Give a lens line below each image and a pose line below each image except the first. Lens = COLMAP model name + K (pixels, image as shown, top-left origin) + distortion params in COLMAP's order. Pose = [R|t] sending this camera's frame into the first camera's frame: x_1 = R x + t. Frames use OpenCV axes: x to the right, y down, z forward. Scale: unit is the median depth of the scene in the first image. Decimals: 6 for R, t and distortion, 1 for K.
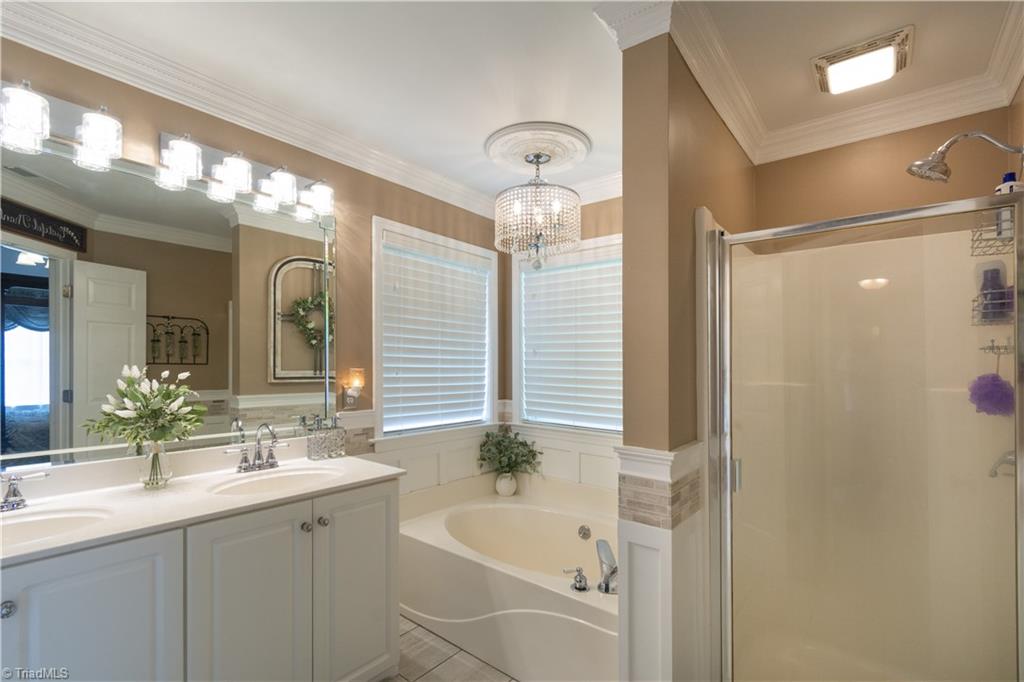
lens RADIAL K [[454.9, 0, 510.9], [0, 454.9, 342.3], [0, 0, 1]] dist [-0.000015, -0.000123]
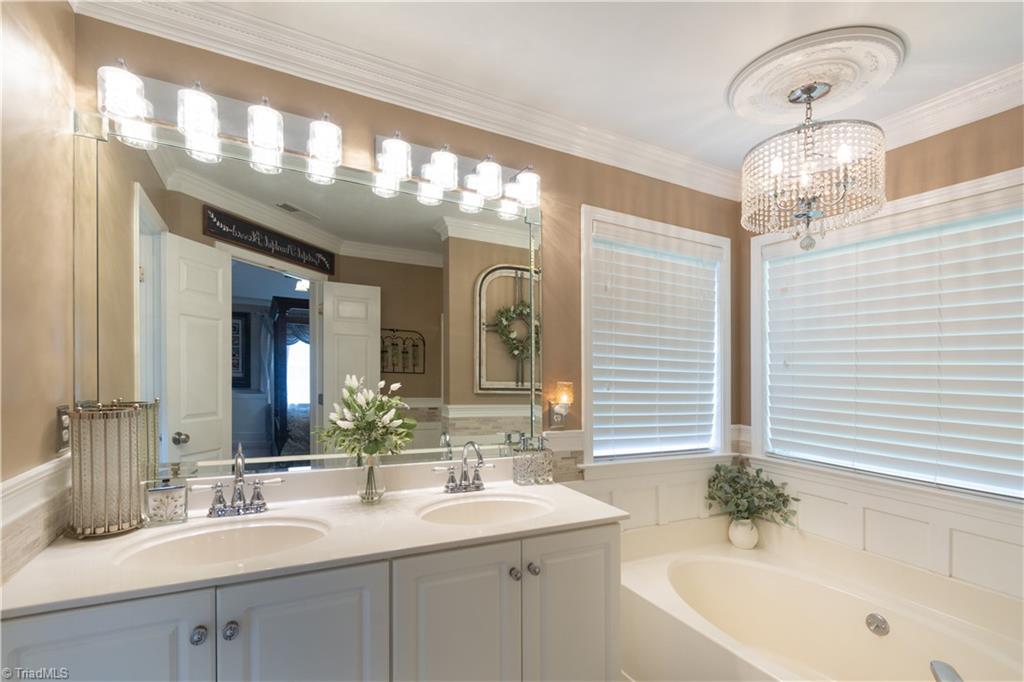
lens RADIAL K [[454.9, 0, 515.2], [0, 454.9, 360.5], [0, 0, 1]] dist [-0.000015, -0.000123]
pose [[0.920523, 0.005290, -0.390651, -0.081850], [0.000768, 0.999882, 0.015349, 0.003009], [0.390687, -0.014429, 0.920411, 0.155695]]
